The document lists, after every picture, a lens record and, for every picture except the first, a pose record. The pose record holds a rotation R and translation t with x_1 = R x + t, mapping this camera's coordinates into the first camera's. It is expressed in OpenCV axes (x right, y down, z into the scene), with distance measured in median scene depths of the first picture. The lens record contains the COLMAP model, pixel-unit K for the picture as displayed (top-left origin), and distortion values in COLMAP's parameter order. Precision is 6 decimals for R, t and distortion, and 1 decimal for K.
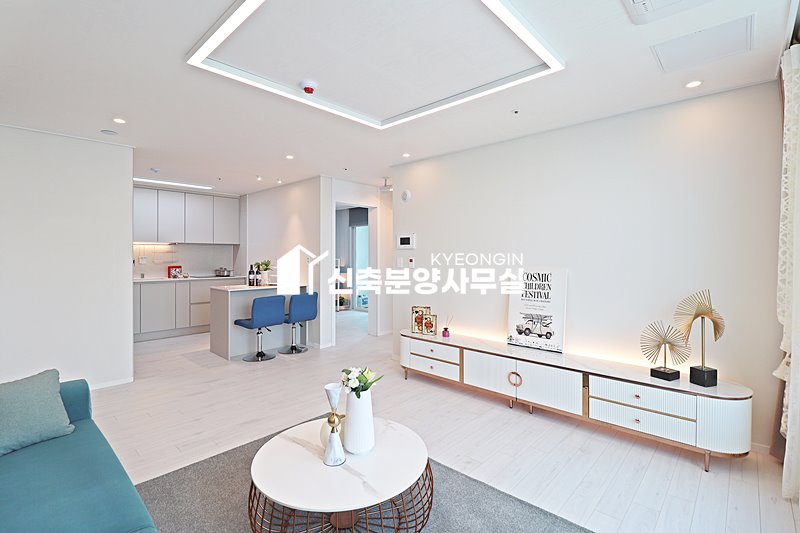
lens RADIAL K [[375.6, 0, 401.5], [0, 375.6, 259.8], [0, 0, 1]] dist [-0.020515, -0.001620]
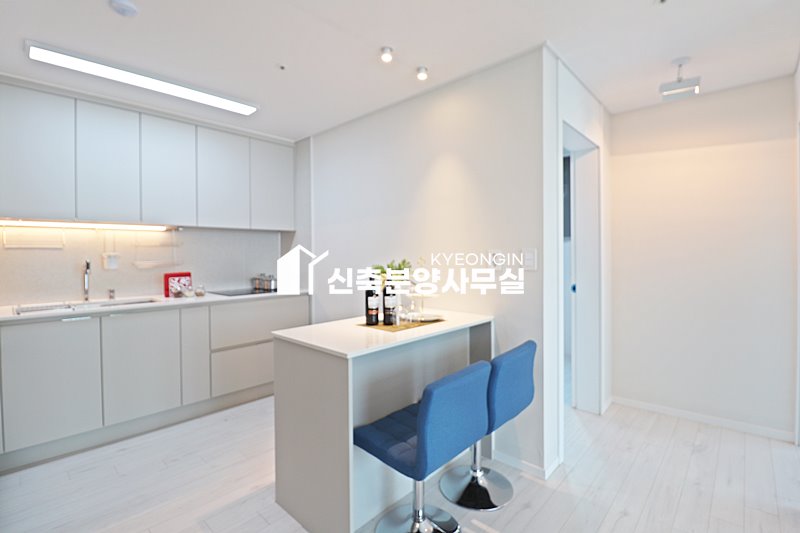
lens RADIAL K [[375.6, 0, 401.5], [0, 375.6, 259.8], [0, 0, 1]] dist [-0.020515, -0.001620]
pose [[0.999940, -0.008597, -0.006766, -0.315988], [0.008645, 0.999937, 0.007158, -0.002098], [0.006704, -0.007216, 0.999951, 0.520864]]
